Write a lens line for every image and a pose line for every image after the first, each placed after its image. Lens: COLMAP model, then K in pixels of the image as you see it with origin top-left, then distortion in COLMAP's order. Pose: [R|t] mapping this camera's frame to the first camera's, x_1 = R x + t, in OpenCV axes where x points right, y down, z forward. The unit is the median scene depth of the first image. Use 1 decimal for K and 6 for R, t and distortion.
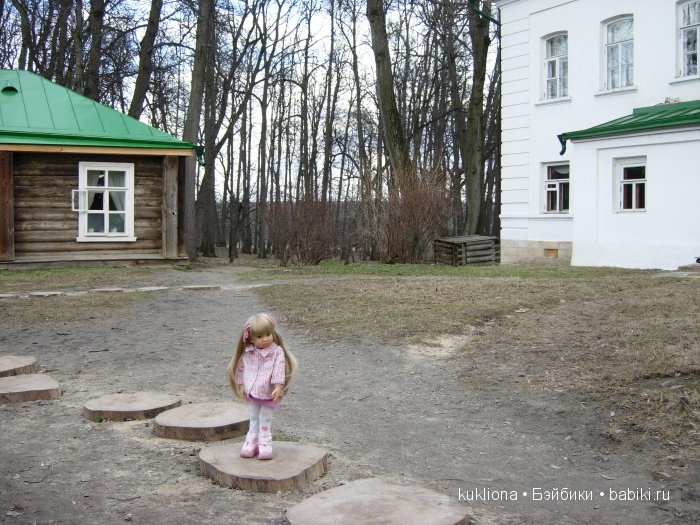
lens RADIAL K [[800.6, 0, 337.7], [0, 800.6, 251.9], [0, 0, 1]] dist [-0.166189, 0.097820]
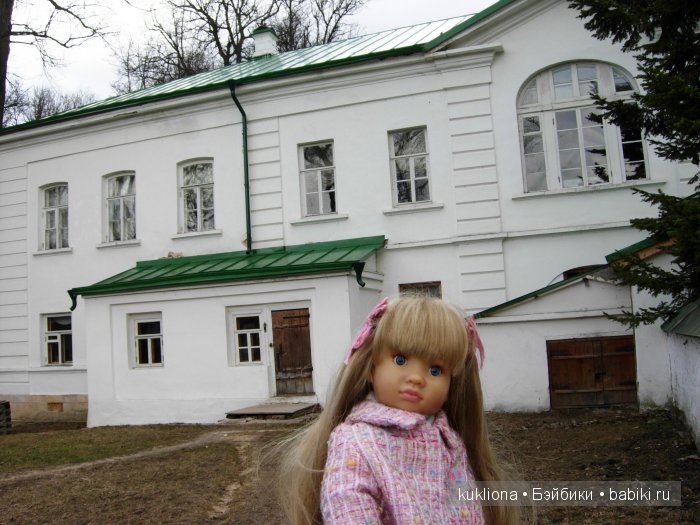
lens RADIAL K [[740.4, 0, 339.3], [0, 740.4, 258.6], [0, 0, 1]] dist [-0.166716, 0.057021]
pose [[0.767735, 0.019230, 0.640479, -0.039808], [0.082905, 0.988167, -0.129047, -0.047409], [-0.635382, 0.152173, 0.757056, 0.111928]]
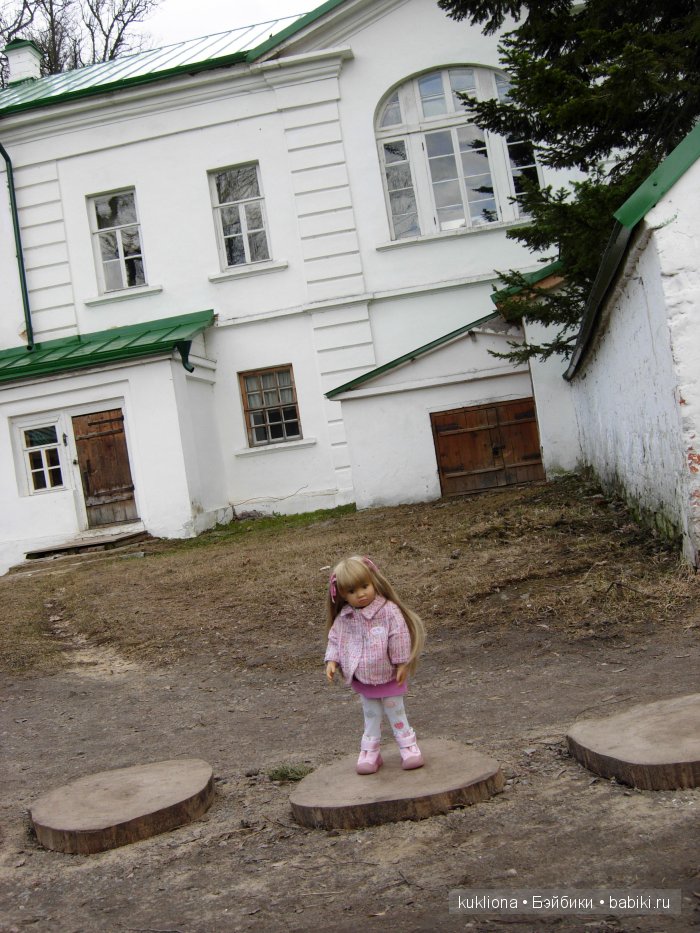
lens RADIAL K [[1064.9, 0, 355.3], [0, 1064.9, 445.7], [0, 0, 1]] dist [-0.167937, 0.094897]
pose [[0.625168, -0.081909, 0.776181, -0.108923], [0.179682, 0.982870, -0.041003, 0.003055], [-0.759526, 0.165099, 0.629176, 0.061358]]
